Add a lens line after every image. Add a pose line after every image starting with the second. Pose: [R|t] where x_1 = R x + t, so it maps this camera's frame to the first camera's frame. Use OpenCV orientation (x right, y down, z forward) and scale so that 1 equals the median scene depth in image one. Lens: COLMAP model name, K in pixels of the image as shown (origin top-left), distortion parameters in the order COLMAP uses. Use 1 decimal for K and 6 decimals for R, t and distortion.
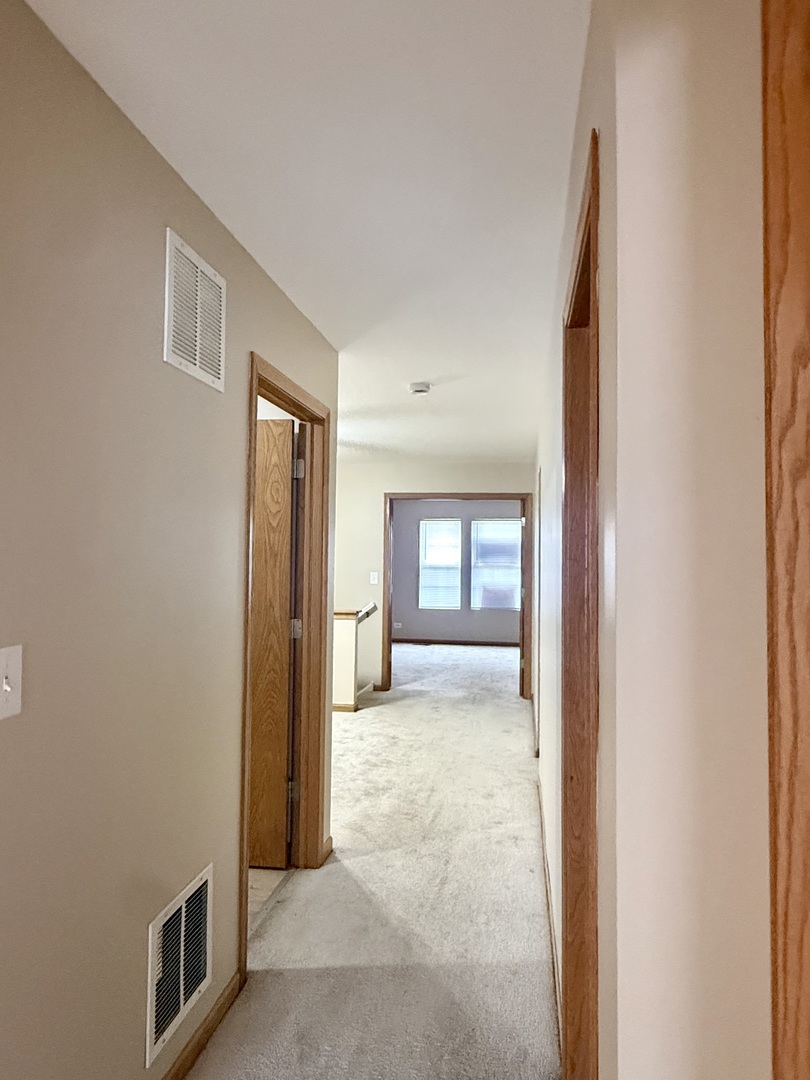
lens RADIAL K [[686.4, 0, 407.6], [0, 686.4, 542.6], [0, 0, 1]] dist [0.002479, 0.002743]
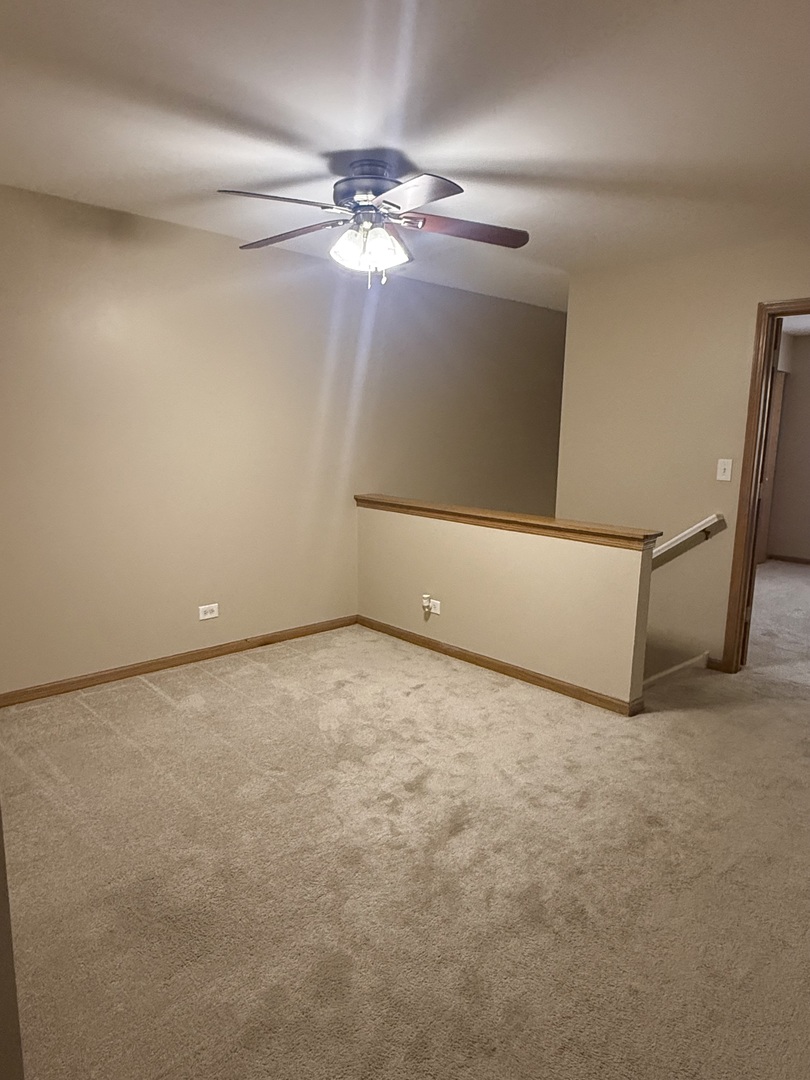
lens RADIAL K [[686.4, 0, 402.1], [0, 686.4, 541.0], [0, 0, 1]] dist [0.002479, 0.002743]
pose [[0.799773, 0.103820, -0.591257, 0.075086], [0.004148, 0.983952, 0.178385, 0.009265], [0.600288, -0.145120, 0.786508, 0.416352]]
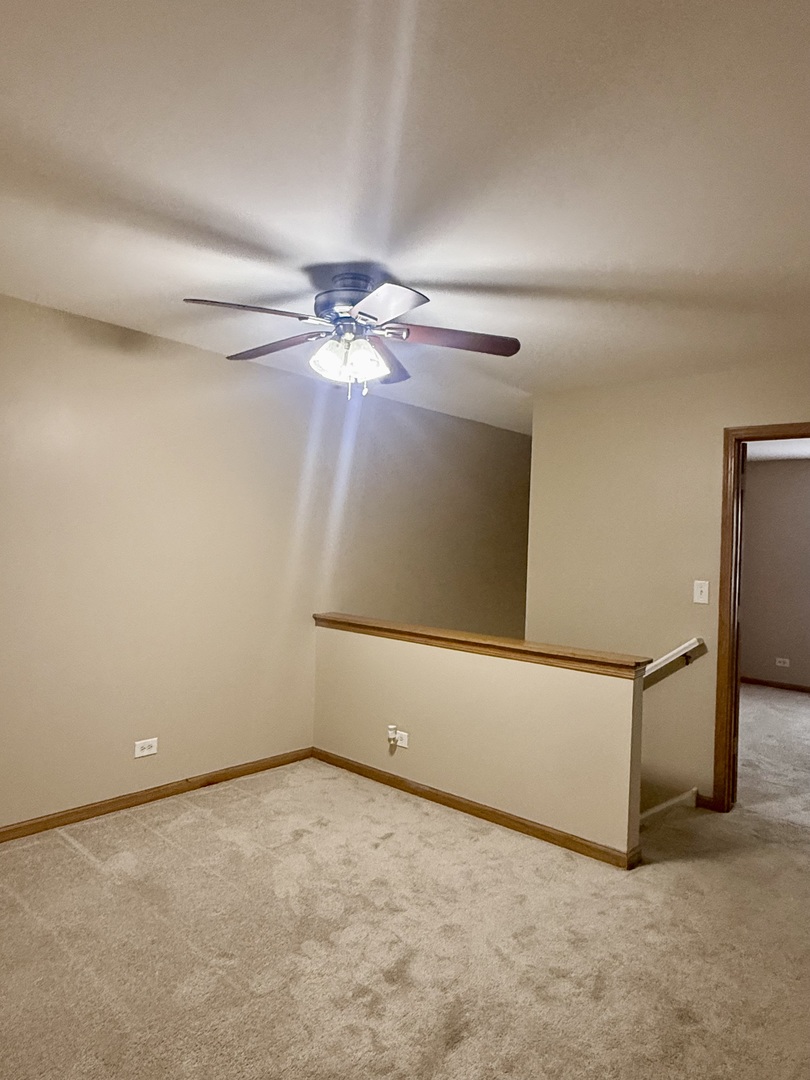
lens RADIAL K [[686.4, 0, 397.6], [0, 686.4, 534.4], [0, 0, 1]] dist [0.002479, 0.002743]
pose [[0.845444, 0.013831, -0.533885, 0.035391], [-0.013605, 0.999898, 0.004358, 0.008626], [0.533891, 0.003579, 0.845546, 0.434440]]
